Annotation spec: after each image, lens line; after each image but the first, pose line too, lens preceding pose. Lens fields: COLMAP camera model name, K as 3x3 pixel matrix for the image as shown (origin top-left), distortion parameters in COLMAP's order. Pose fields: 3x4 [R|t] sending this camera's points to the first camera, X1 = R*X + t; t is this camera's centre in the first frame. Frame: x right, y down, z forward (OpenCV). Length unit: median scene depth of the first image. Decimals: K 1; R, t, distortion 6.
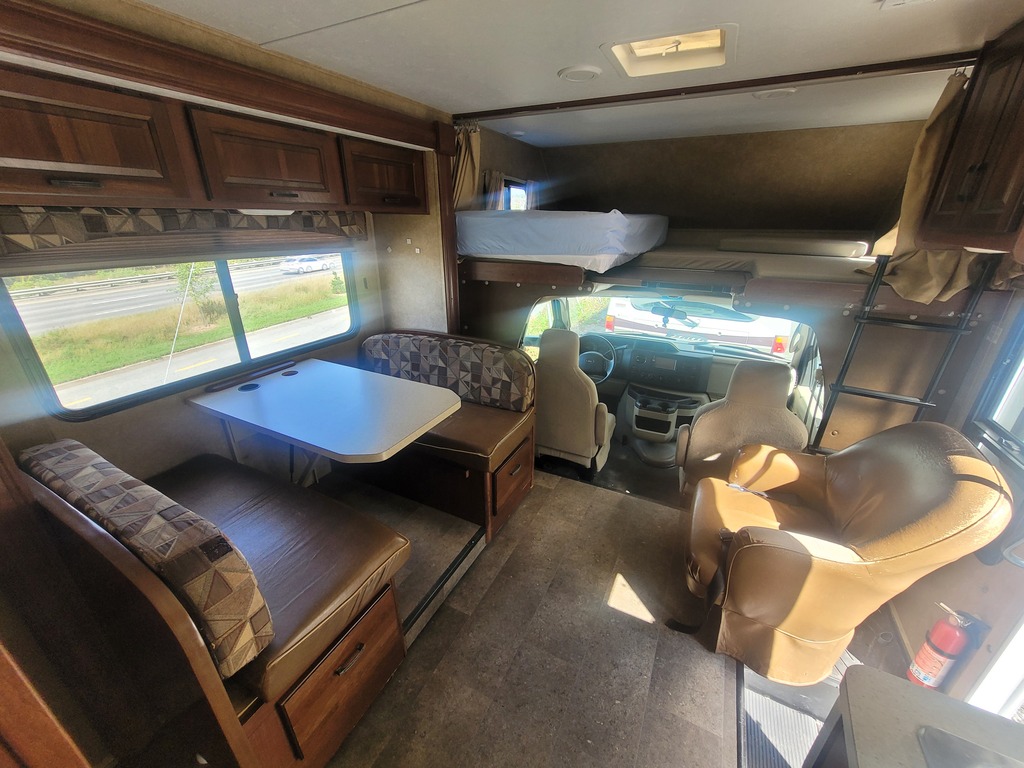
lens RADIAL K [[402.3, 0, 509.1], [0, 402.3, 386.3], [0, 0, 1]] dist [-0.000281, 0.000160]
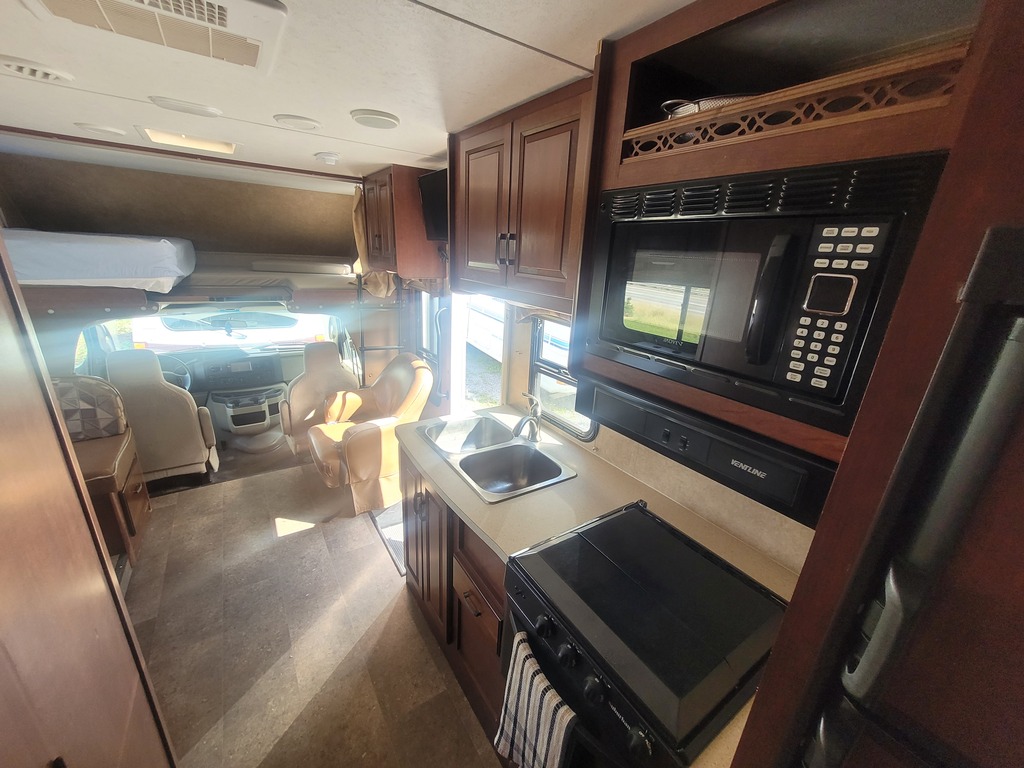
lens RADIAL K [[402.3, 0, 515.0], [0, 402.3, 386.6], [0, 0, 1]] dist [-0.000281, 0.000160]
pose [[0.478166, -0.253500, 0.840889, -0.313239], [0.283188, 0.950804, 0.125602, 0.105481], [-0.831361, 0.178071, 0.526431, -0.365692]]
